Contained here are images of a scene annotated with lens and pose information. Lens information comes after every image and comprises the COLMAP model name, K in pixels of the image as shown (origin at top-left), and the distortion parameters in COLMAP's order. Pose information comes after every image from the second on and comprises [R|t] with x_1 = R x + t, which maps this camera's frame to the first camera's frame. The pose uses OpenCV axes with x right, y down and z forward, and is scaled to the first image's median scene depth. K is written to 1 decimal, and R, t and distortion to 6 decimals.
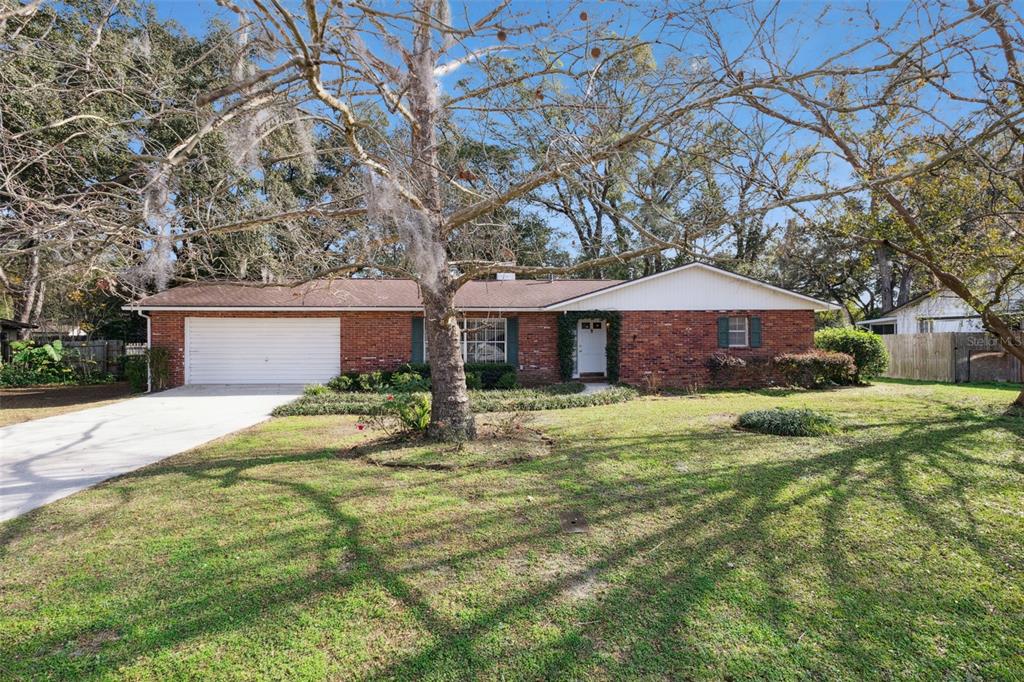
lens RADIAL K [[376.7, 0, 512.0], [0, 376.7, 341.0], [0, 0, 1]] dist [0.000021, 0.000026]
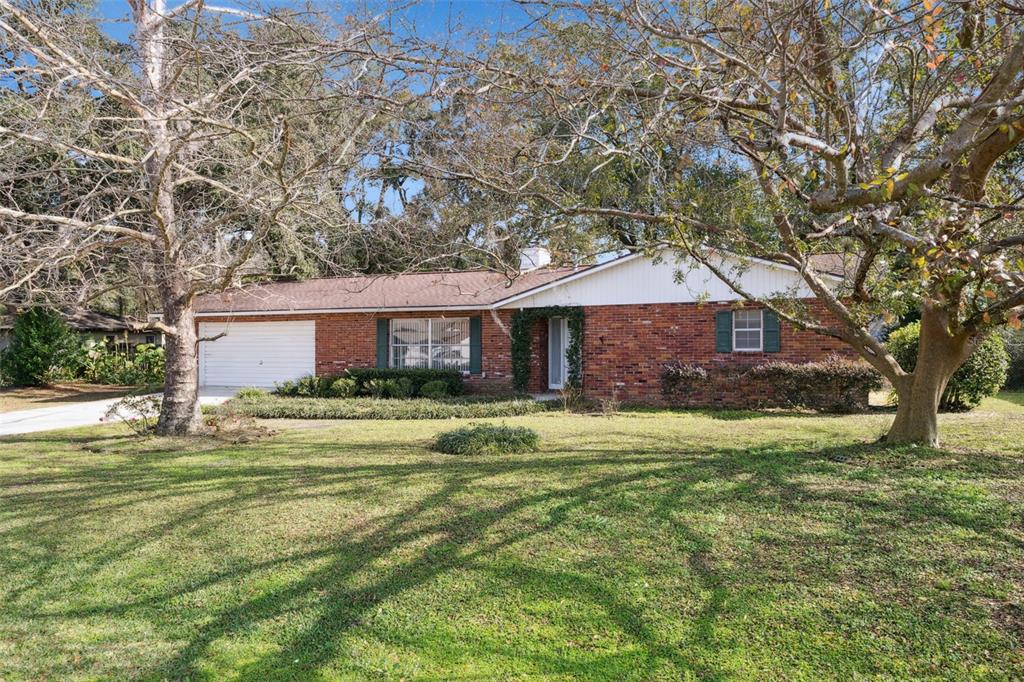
lens RADIAL K [[485.2, 0, 514.8], [0, 485.2, 346.6], [0, 0, 1]] dist [-0.002114, -0.000047]
pose [[0.948961, -0.001538, -0.315390, 0.470428], [0.005354, 0.999923, 0.011233, -0.006486], [0.315348, -0.012349, 0.948896, -0.024457]]
